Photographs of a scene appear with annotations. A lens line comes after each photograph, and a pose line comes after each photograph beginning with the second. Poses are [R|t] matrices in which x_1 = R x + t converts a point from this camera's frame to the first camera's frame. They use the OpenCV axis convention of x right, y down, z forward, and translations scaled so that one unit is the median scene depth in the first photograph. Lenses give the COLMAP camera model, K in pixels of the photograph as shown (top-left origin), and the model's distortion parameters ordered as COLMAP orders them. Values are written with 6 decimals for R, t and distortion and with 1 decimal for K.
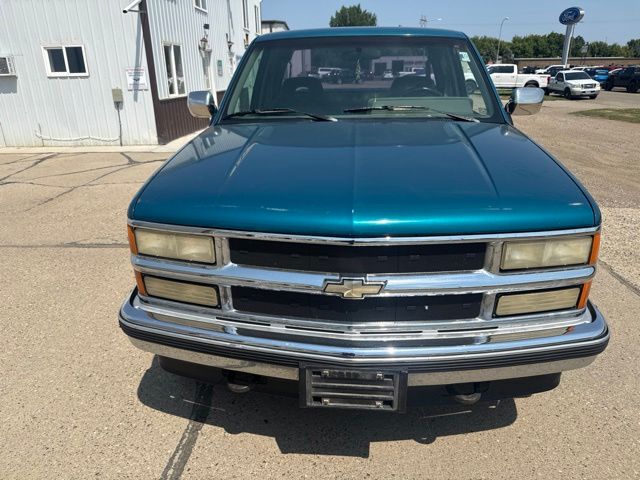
lens RADIAL K [[447.6, 0, 320.0], [0, 447.6, 240.0], [0, 0, 1]] dist [-0.006458, -0.000355]
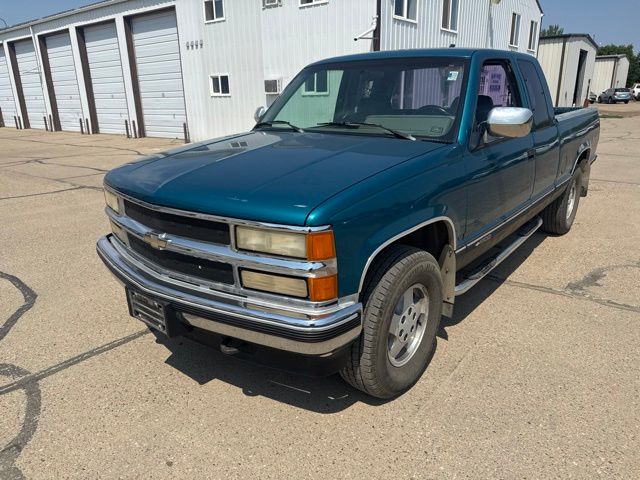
lens RADIAL K [[452.1, 0, 320.0], [0, 452.1, 240.0], [0, 0, 1]] dist [0.047499, -0.075476]
pose [[0.835247, 0.169627, -0.523057, 0.973287], [-0.191706, 0.981377, 0.012132, -0.012695], [0.515374, 0.090140, 0.852211, 0.005838]]
